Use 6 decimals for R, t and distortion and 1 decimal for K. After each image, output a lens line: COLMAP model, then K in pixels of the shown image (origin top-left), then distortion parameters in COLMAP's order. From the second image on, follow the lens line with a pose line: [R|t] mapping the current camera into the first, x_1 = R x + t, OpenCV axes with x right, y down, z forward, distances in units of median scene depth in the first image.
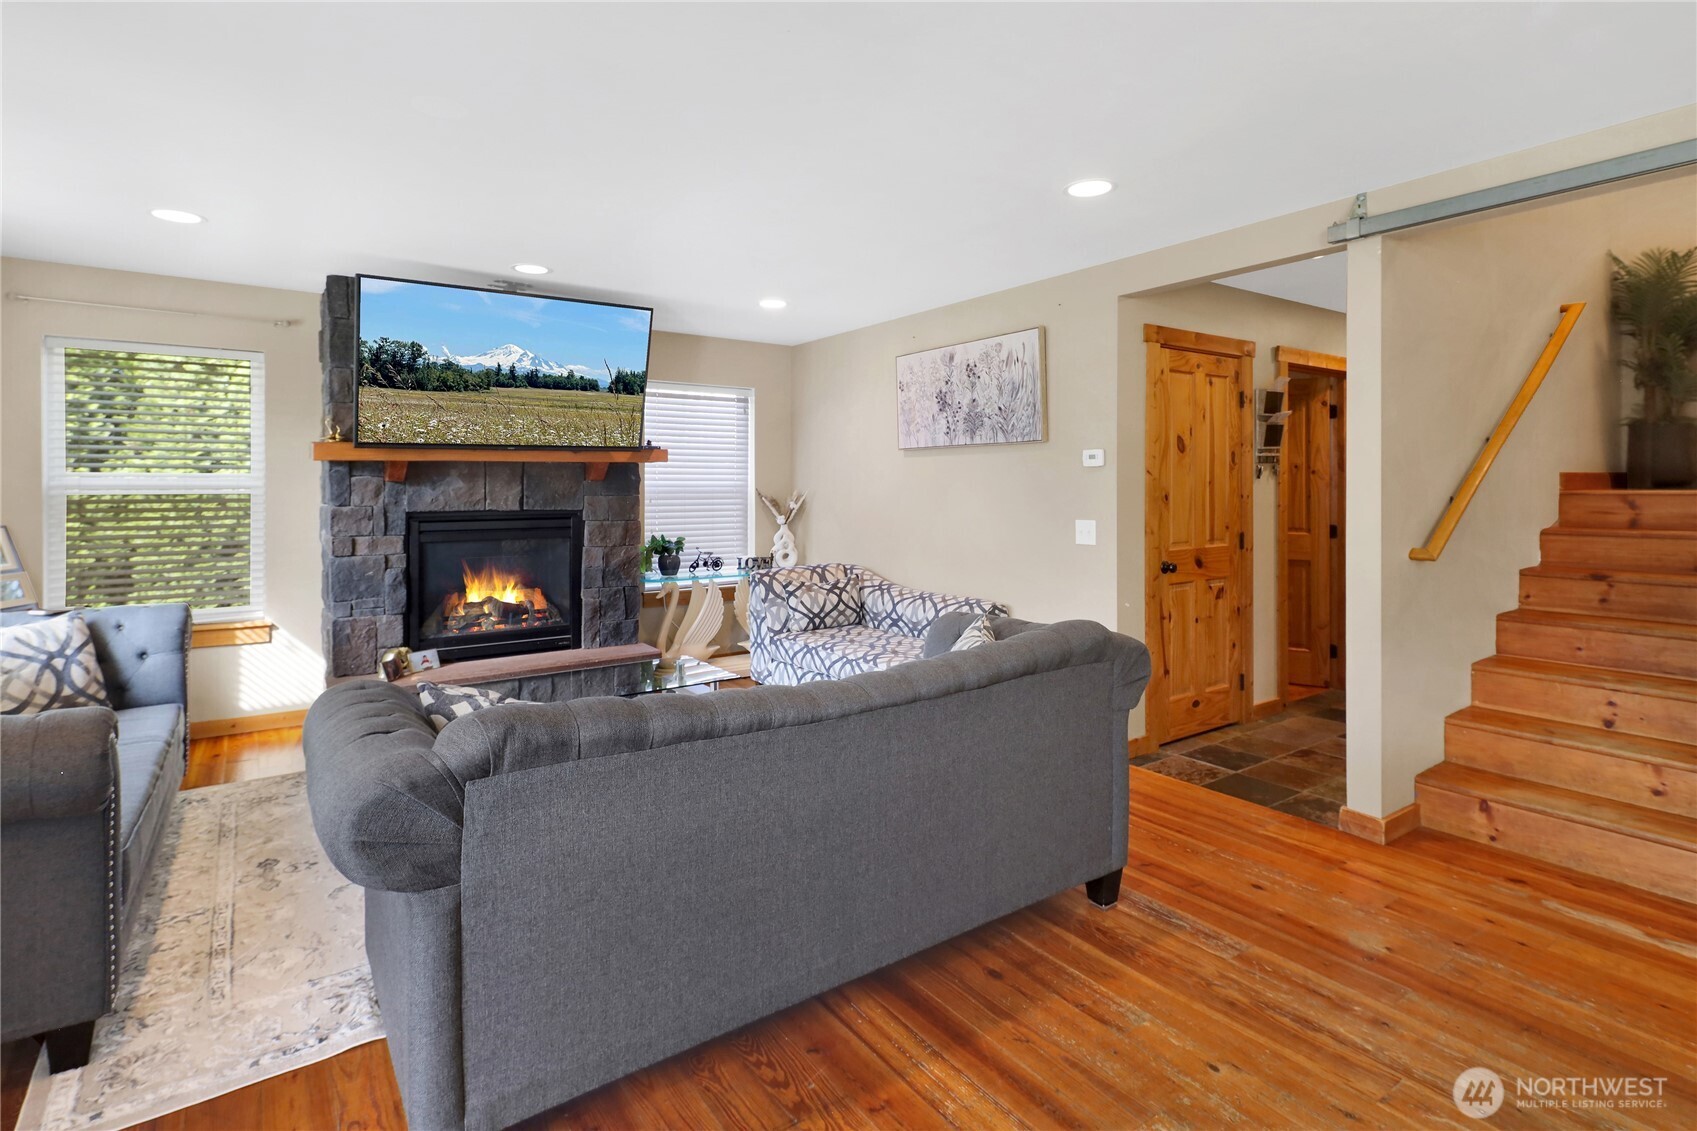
lens RADIAL K [[827.8, 0, 841.7], [0, 827.8, 502.9], [0, 0, 1]] dist [0.011889, -0.007898]
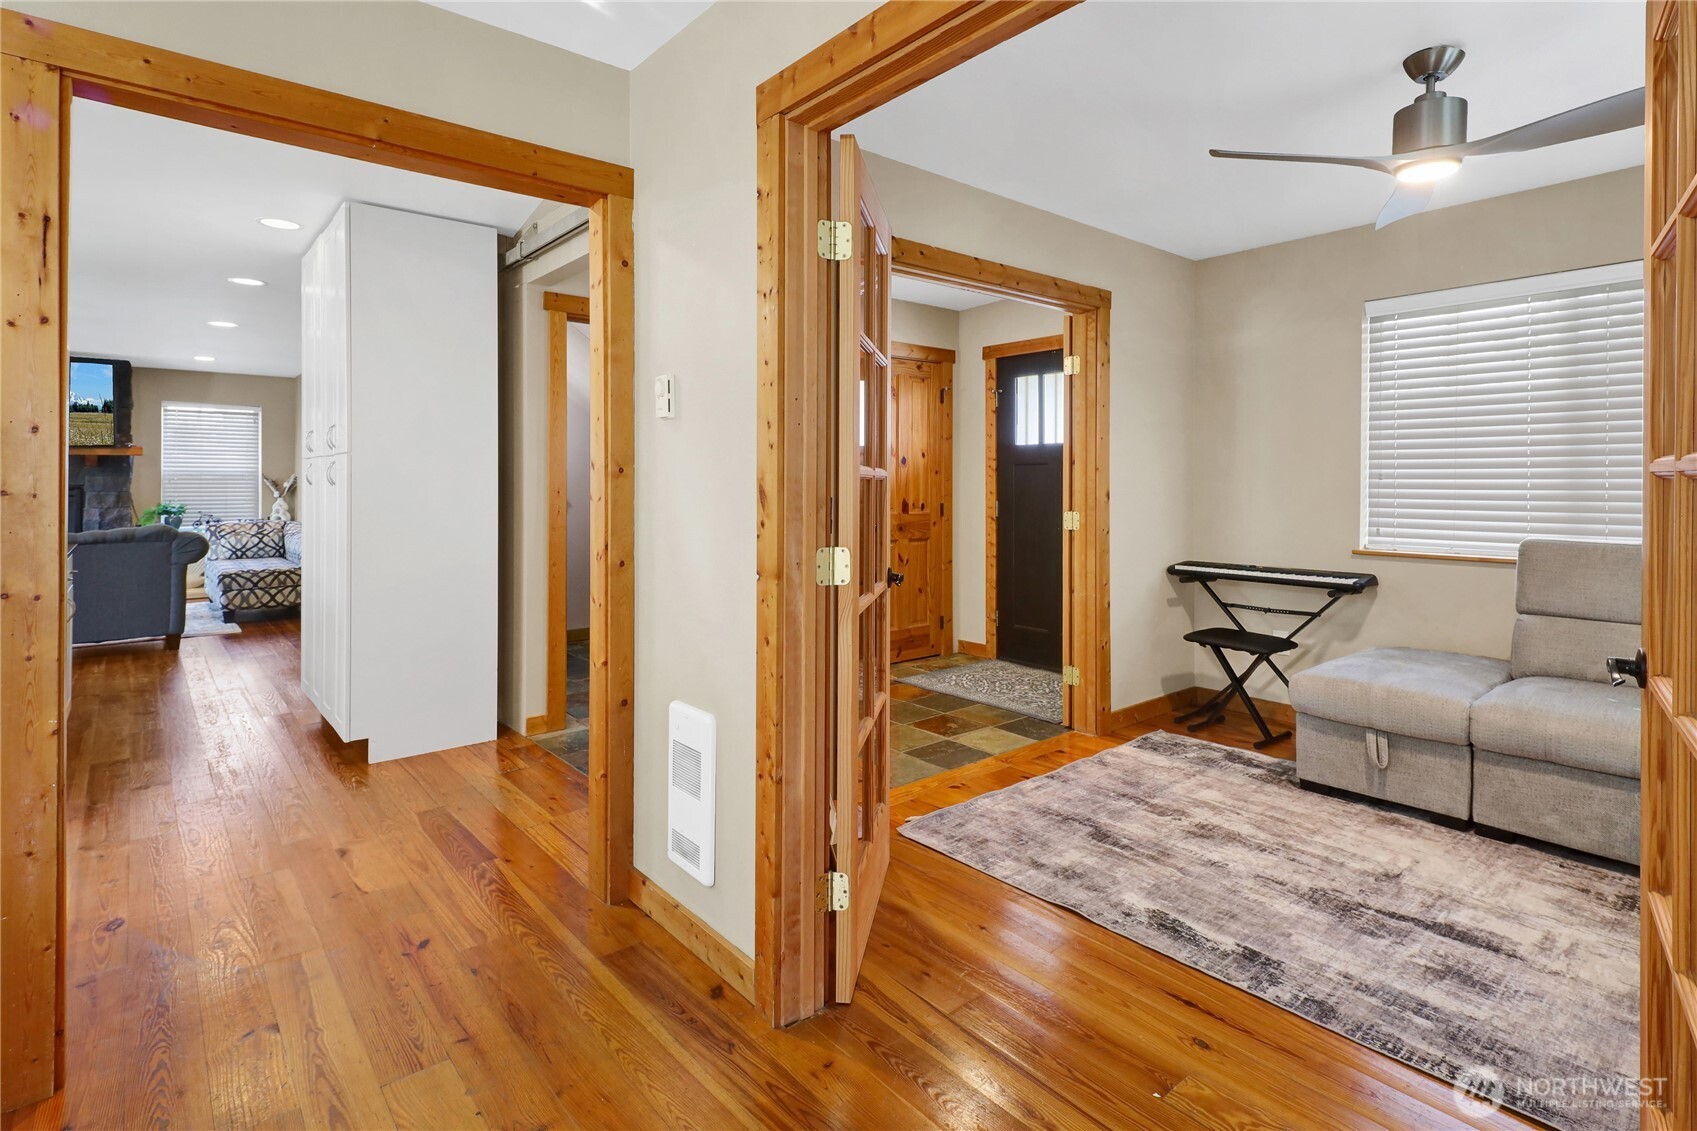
lens RADIAL K [[827.8, 0, 841.6], [0, 827.8, 489.5], [0, 0, 1]] dist [0.011889, -0.007898]
pose [[0.996188, 0.002790, 0.087184, 1.080011], [-0.002310, 0.999982, -0.005603, 0.024087], [-0.087198, 0.005380, 0.996176, -0.792013]]
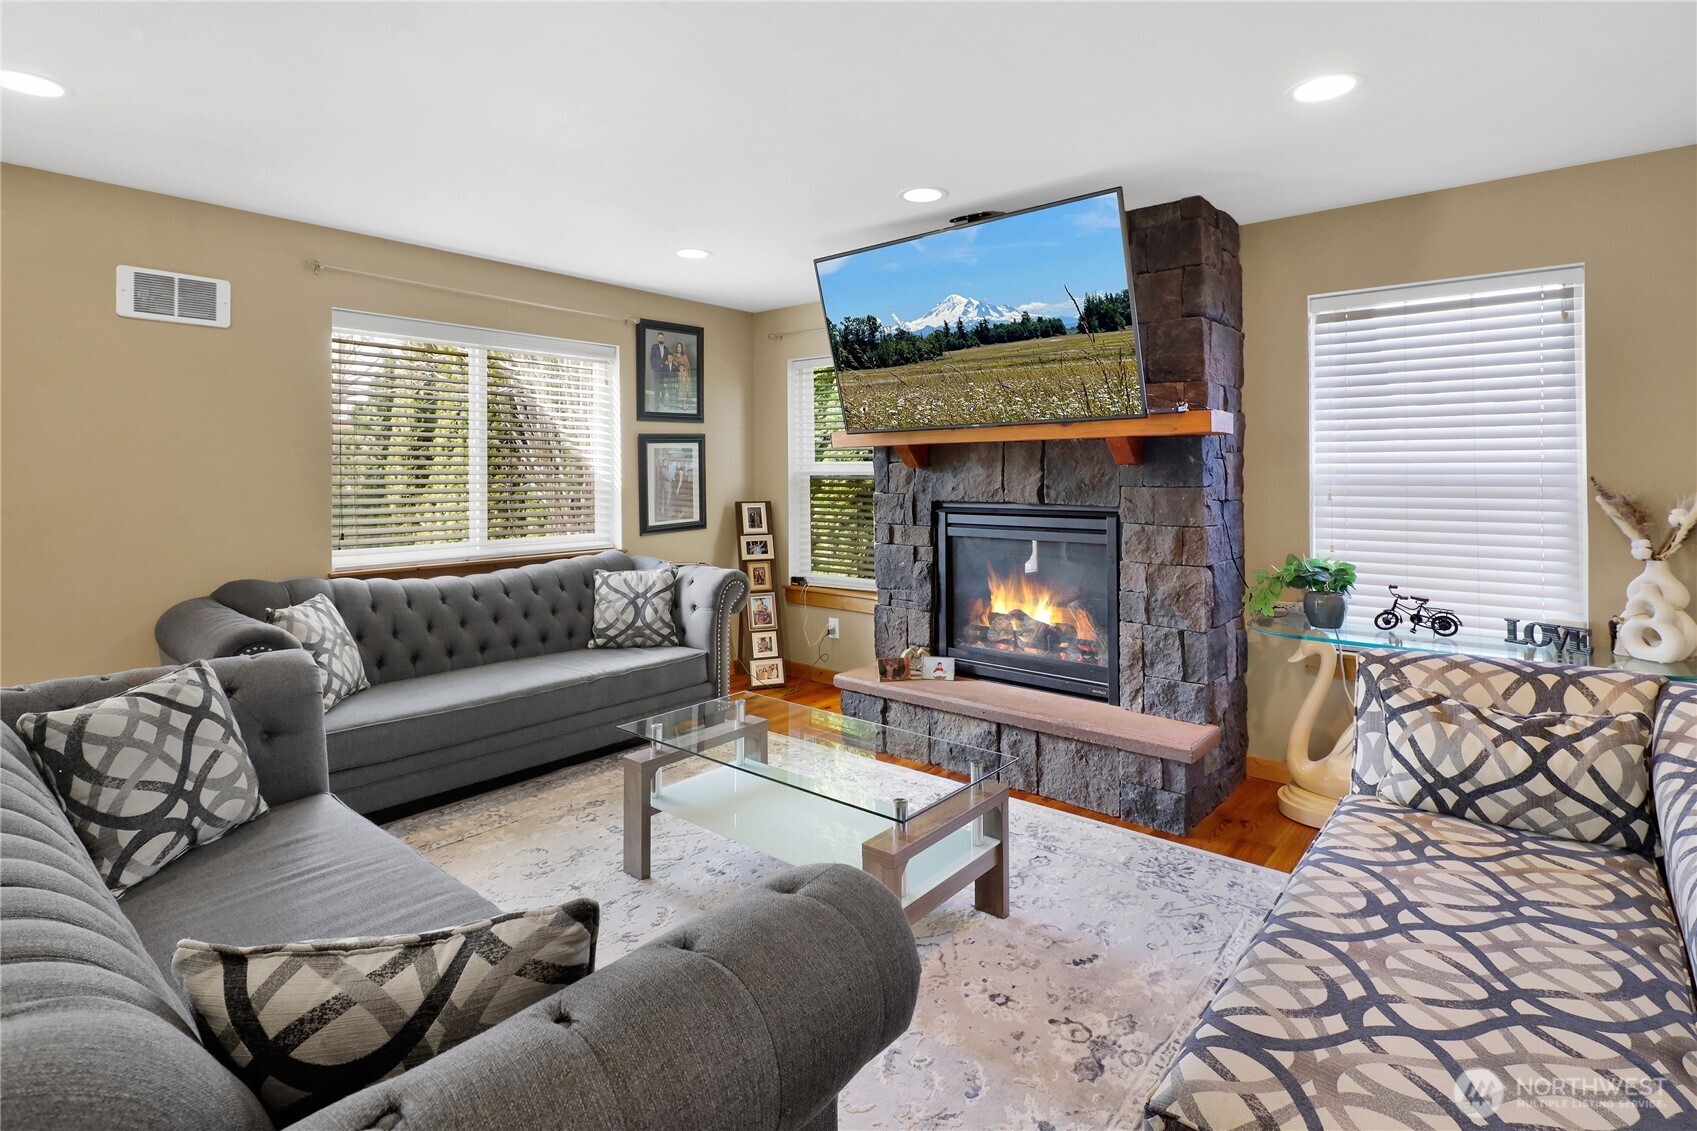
lens RADIAL K [[827.8, 0, 866.1], [0, 827.8, 465.8], [0, 0, 1]] dist [0.011889, -0.007898]
pose [[0.268456, -0.008633, -0.963253, 0.313120], [-0.018056, 0.999739, -0.013992, -0.012843], [0.963123, 0.021148, 0.268230, 0.642885]]
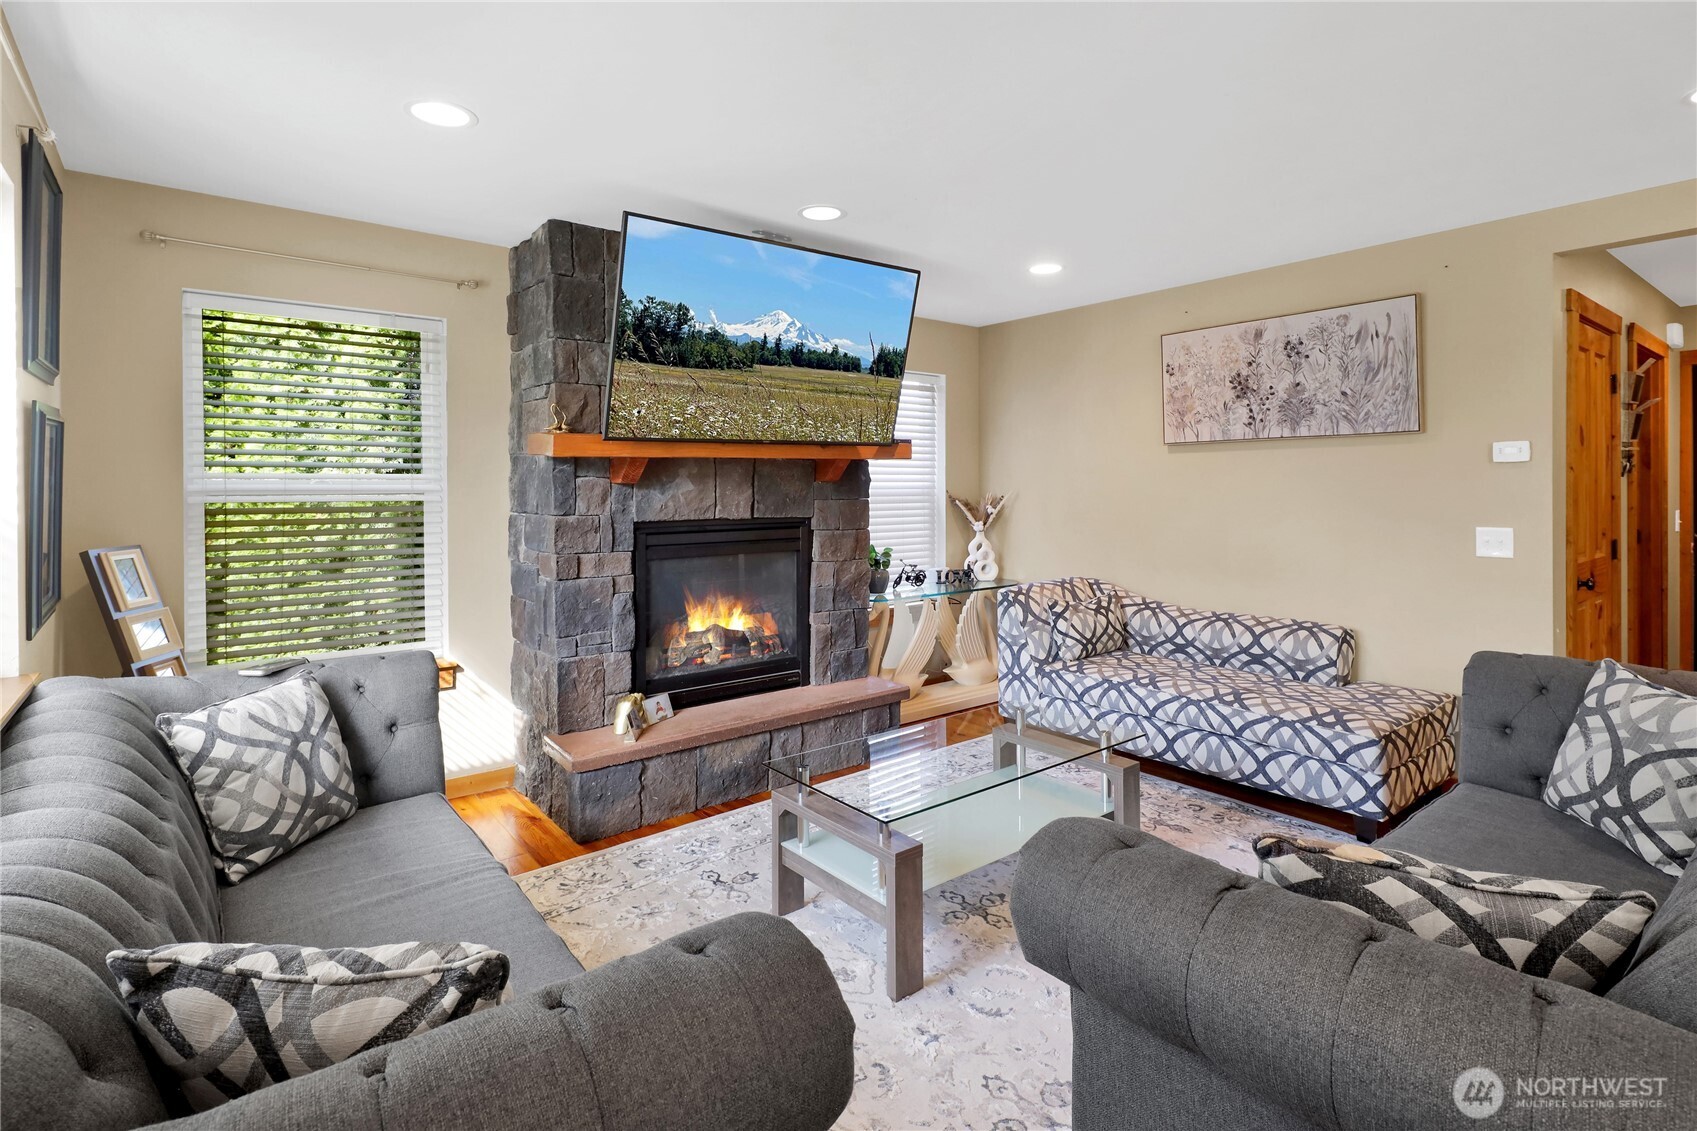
lens RADIAL K [[827.8, 0, 842.4], [0, 827.8, 494.8], [0, 0, 1]] dist [0.011889, -0.007898]
pose [[0.998258, -0.004405, 0.058838, -0.349927], [0.005032, 0.999932, -0.010511, -0.005298], [-0.058788, 0.010789, 0.998212, 0.185383]]
